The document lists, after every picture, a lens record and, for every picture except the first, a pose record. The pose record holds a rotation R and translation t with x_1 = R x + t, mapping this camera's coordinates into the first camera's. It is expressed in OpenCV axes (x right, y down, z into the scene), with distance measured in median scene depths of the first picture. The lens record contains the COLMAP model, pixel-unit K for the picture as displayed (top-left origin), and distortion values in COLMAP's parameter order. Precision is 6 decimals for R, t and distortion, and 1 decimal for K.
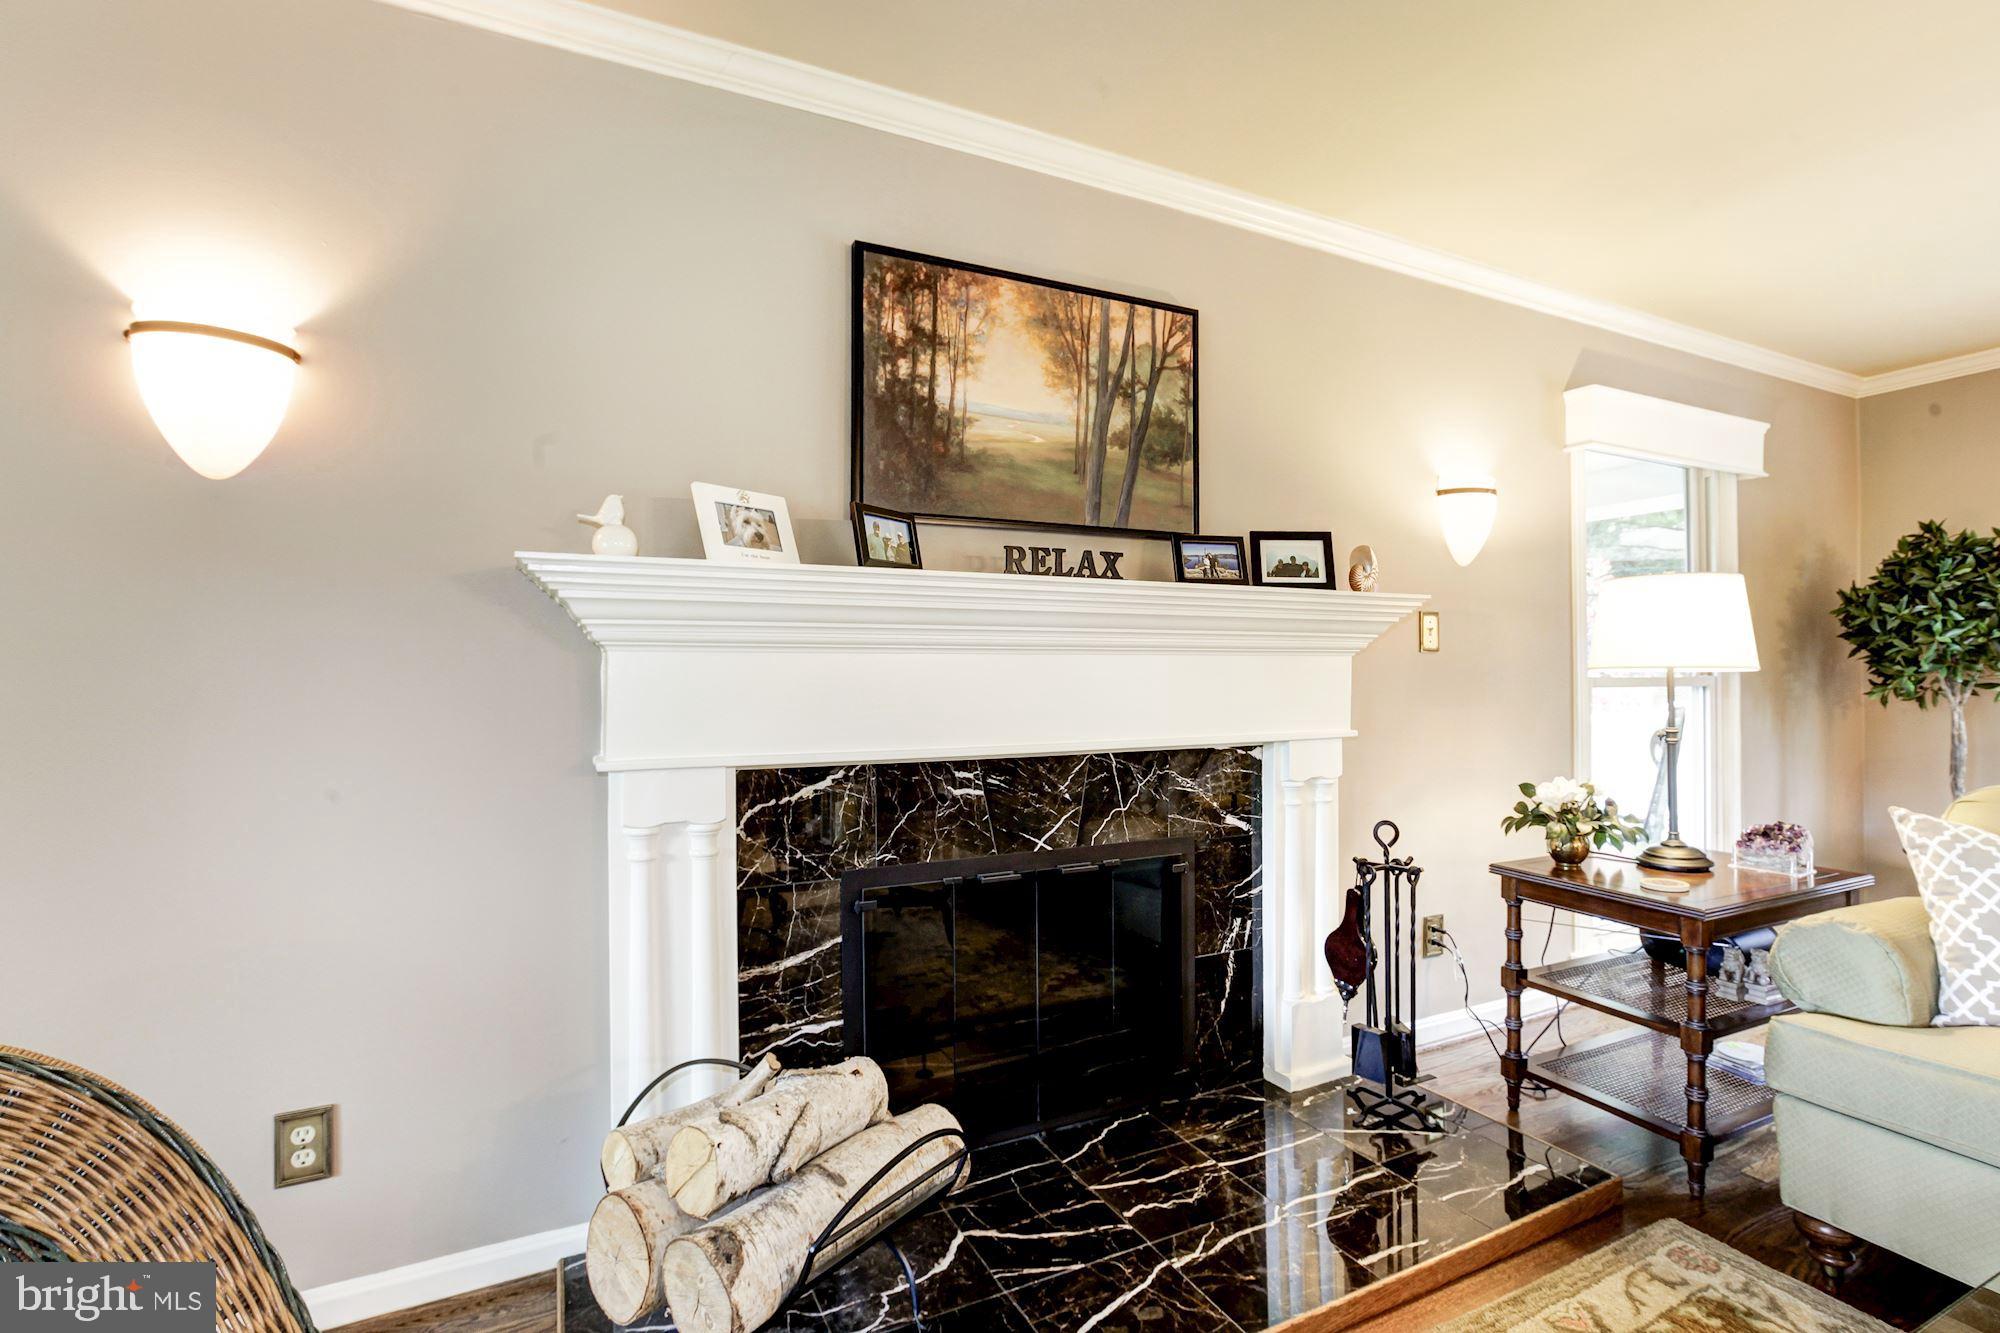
lens RADIAL K [[941.3, 0, 1061.2], [0, 941.3, 659.3], [0, 0, 1]] dist [-0.060907, 0.022031]
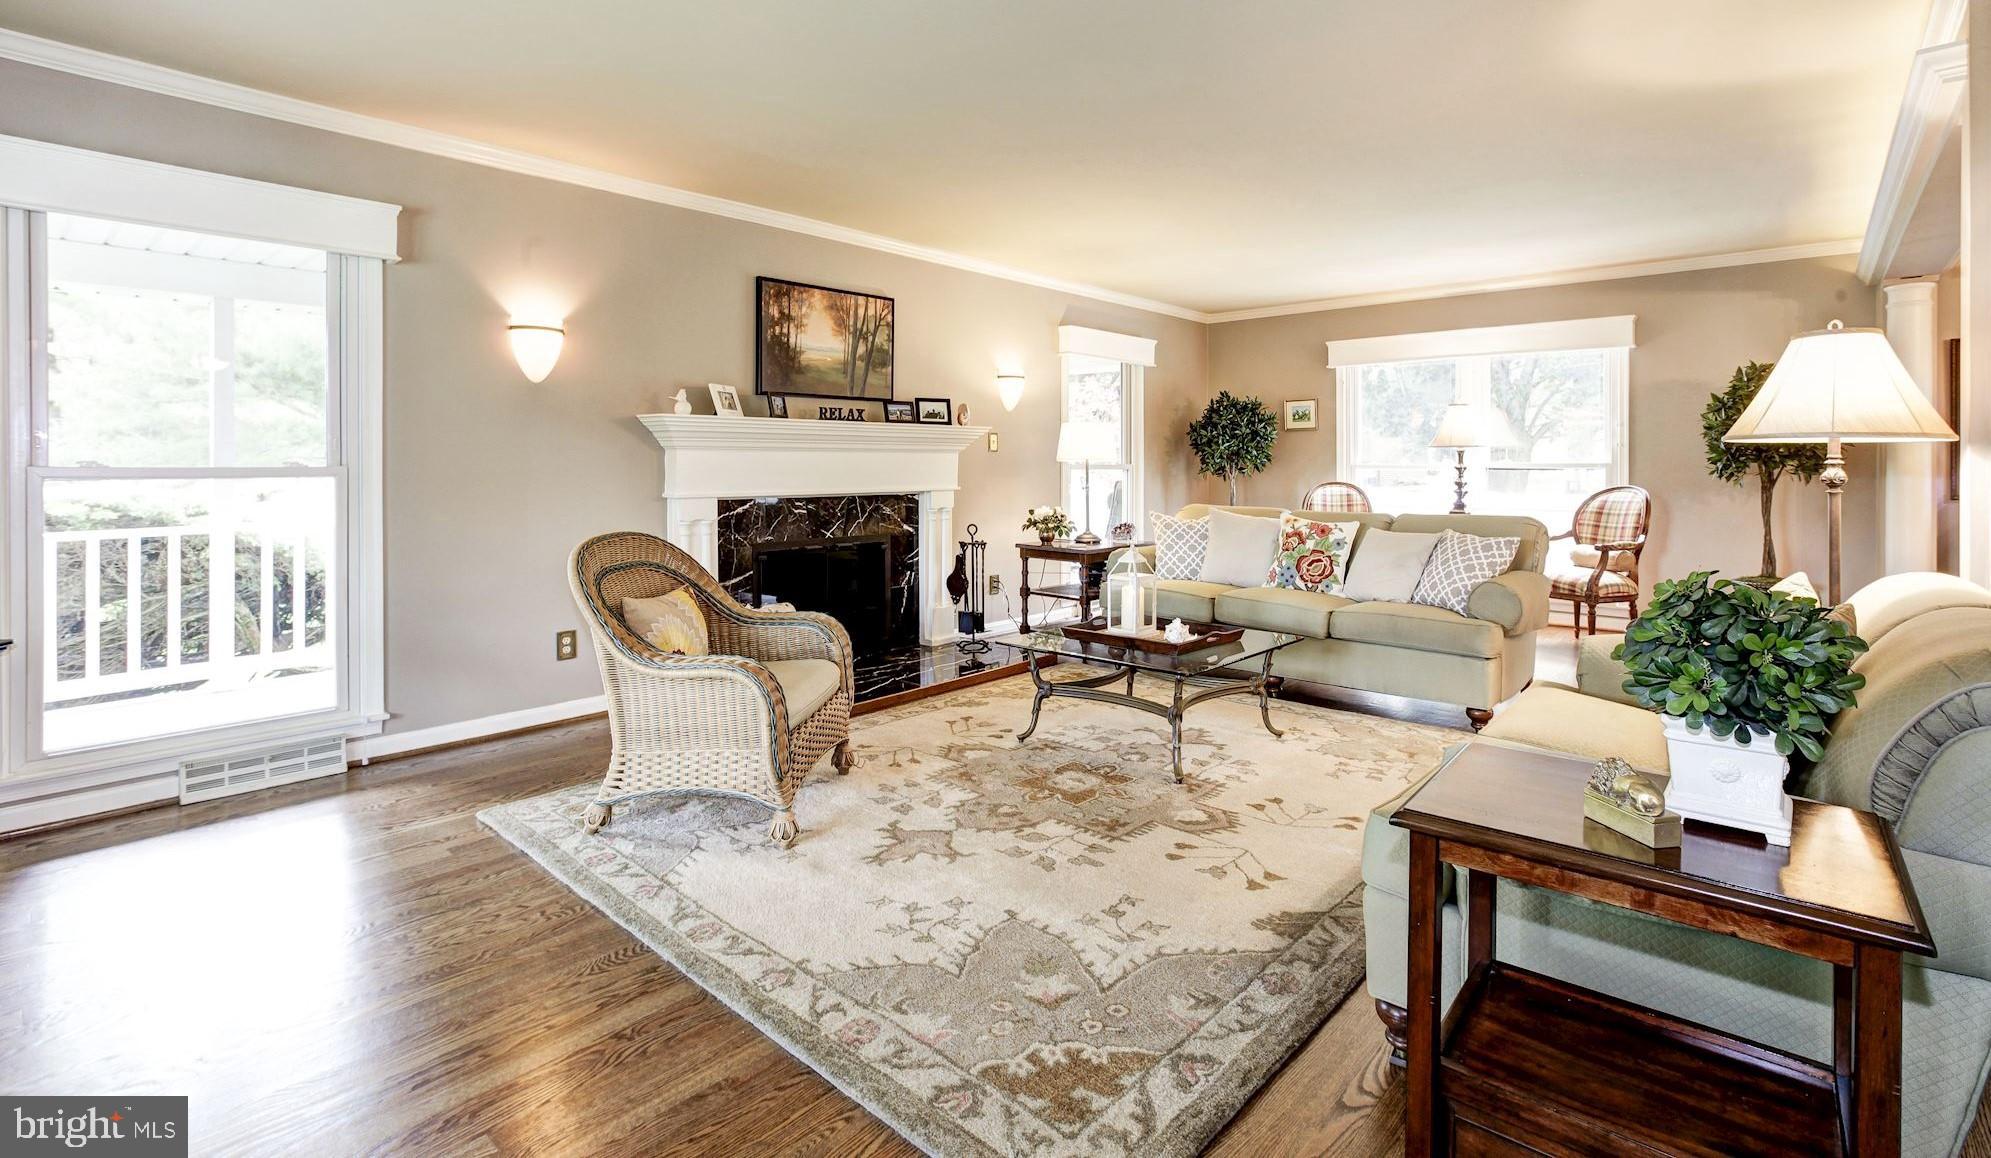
lens RADIAL K [[947.8, 0, 1007.2], [0, 947.8, 460.1], [0, 0, 1]] dist [0.000187, 0.000496]
pose [[0.937263, 0.004695, 0.348591, -0.404175], [-0.007834, 0.999940, 0.007595, -0.006844], [-0.348534, -0.009850, 0.937244, -1.272955]]
